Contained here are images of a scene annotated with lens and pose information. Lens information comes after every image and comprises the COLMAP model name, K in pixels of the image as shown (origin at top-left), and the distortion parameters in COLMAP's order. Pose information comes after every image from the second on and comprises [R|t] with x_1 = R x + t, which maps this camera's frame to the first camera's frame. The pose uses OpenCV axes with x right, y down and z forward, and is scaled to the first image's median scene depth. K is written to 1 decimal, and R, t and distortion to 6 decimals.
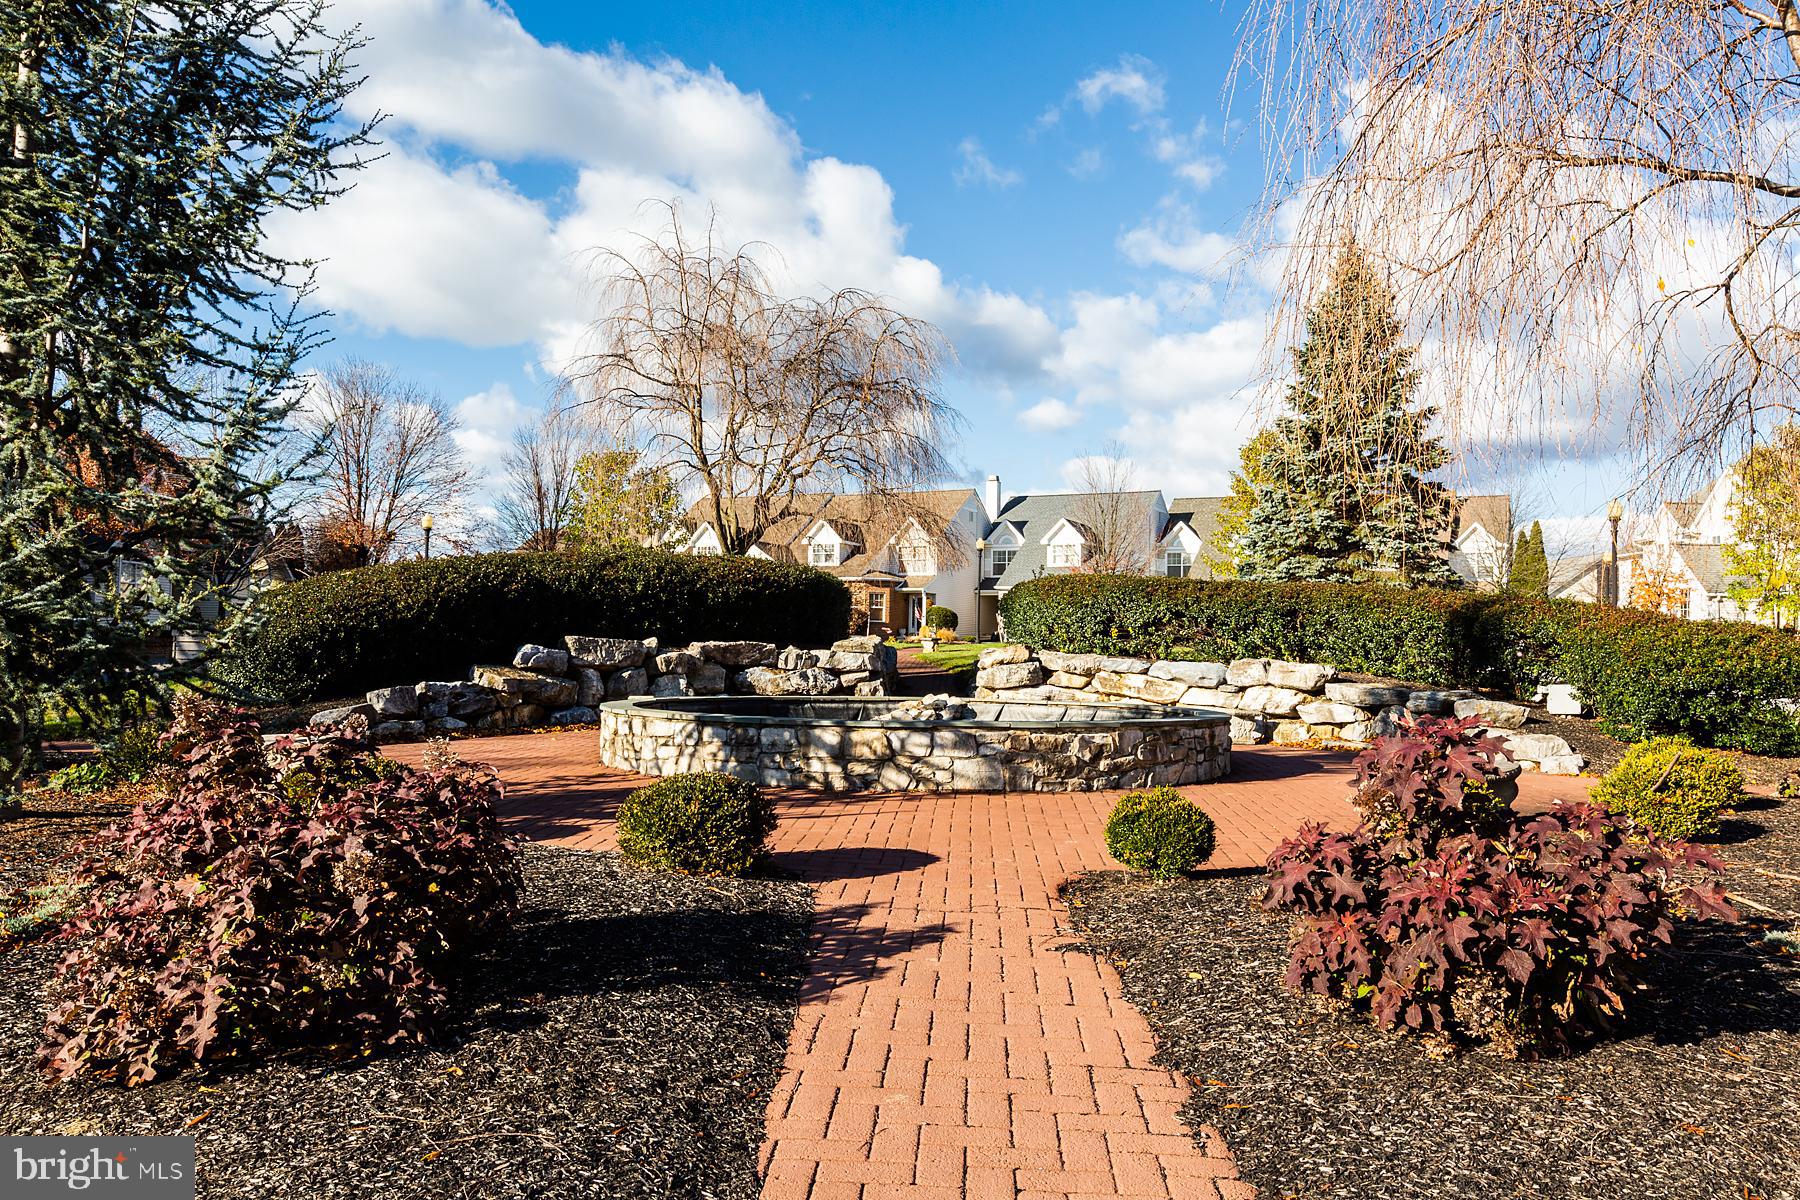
lens RADIAL K [[1358.8, 0, 900.0], [0, 1358.8, 600.0], [0, 0, 1]] dist [0.001233, 0.000036]
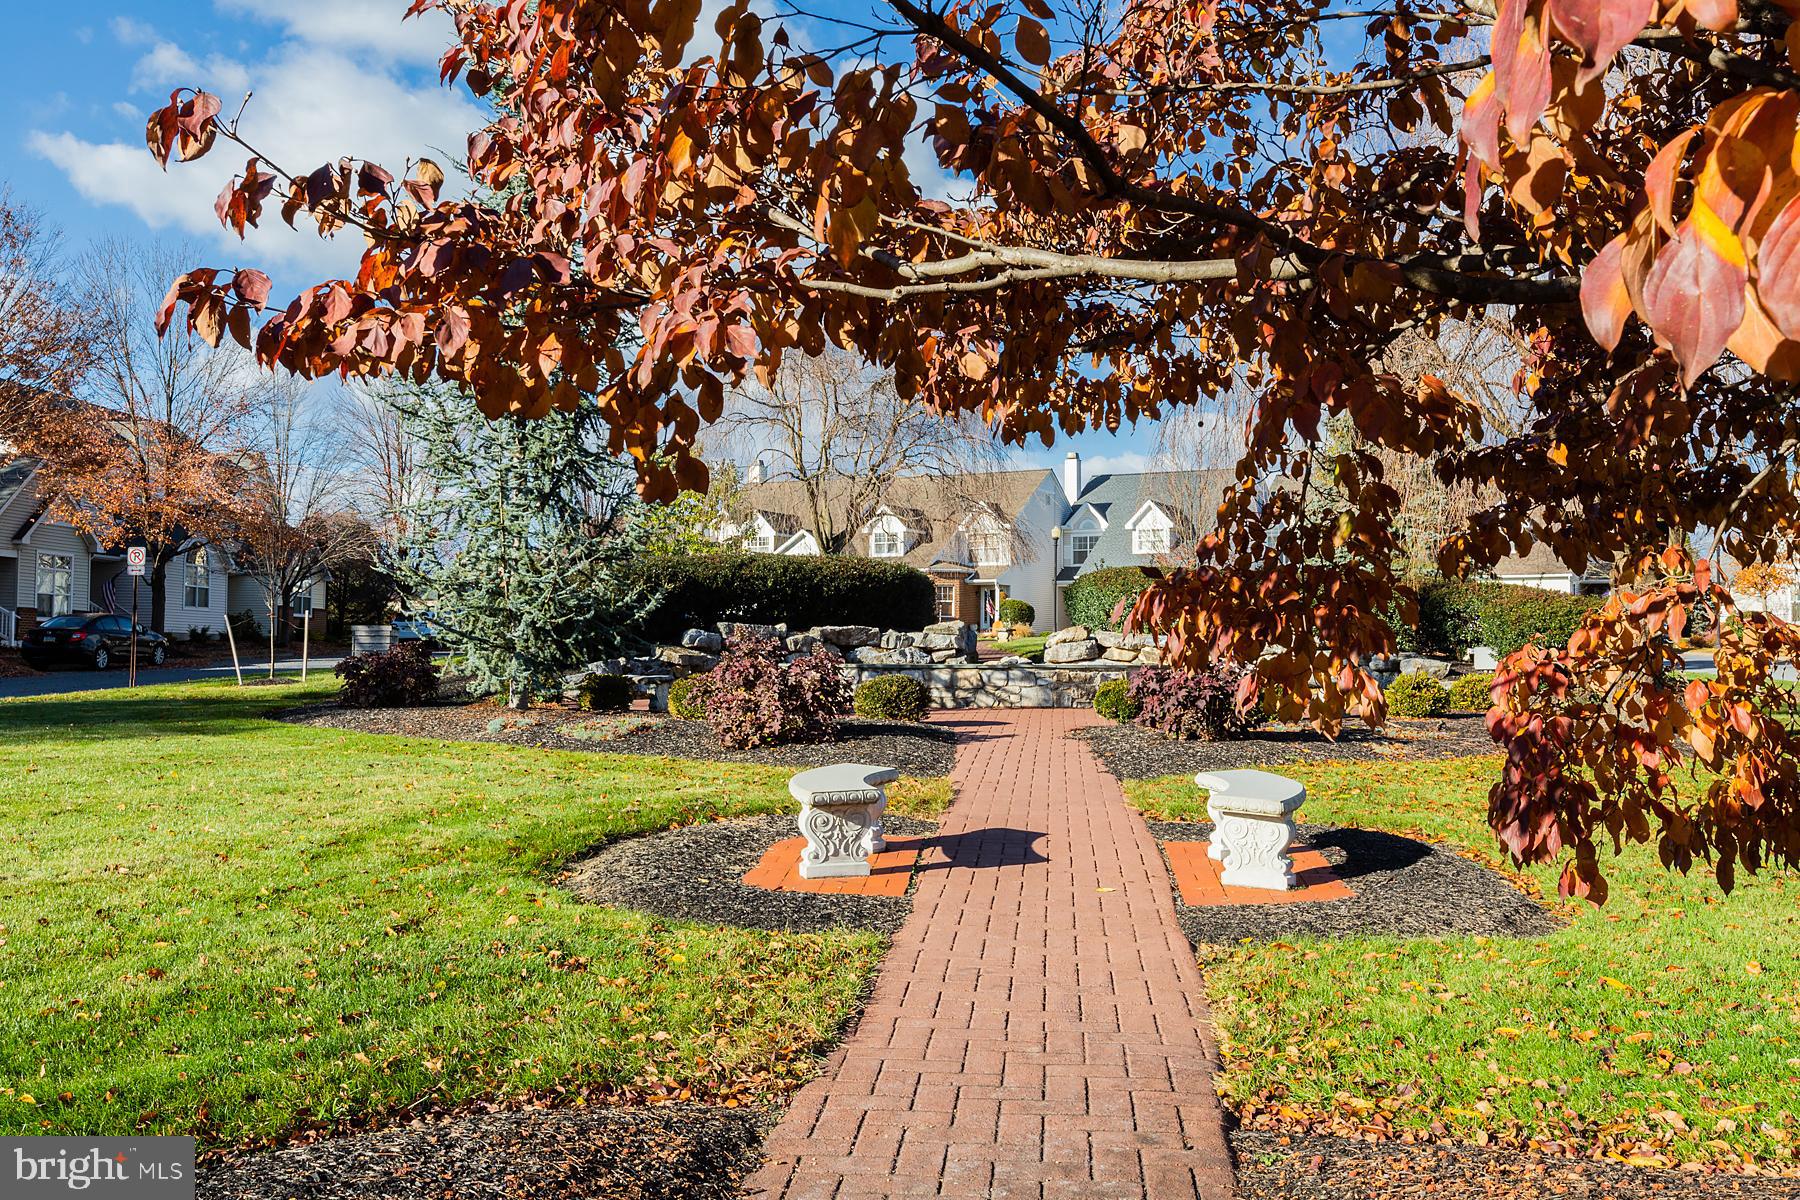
lens RADIAL K [[1715.3, 0, 900.0], [0, 1715.3, 600.0], [0, 0, 1]] dist [-0.002297, -0.000338]
pose [[0.999181, -0.013683, -0.038093, -0.013046], [0.013804, 0.999900, 0.002933, 0.002833], [0.038049, -0.003456, 0.999270, -0.539041]]
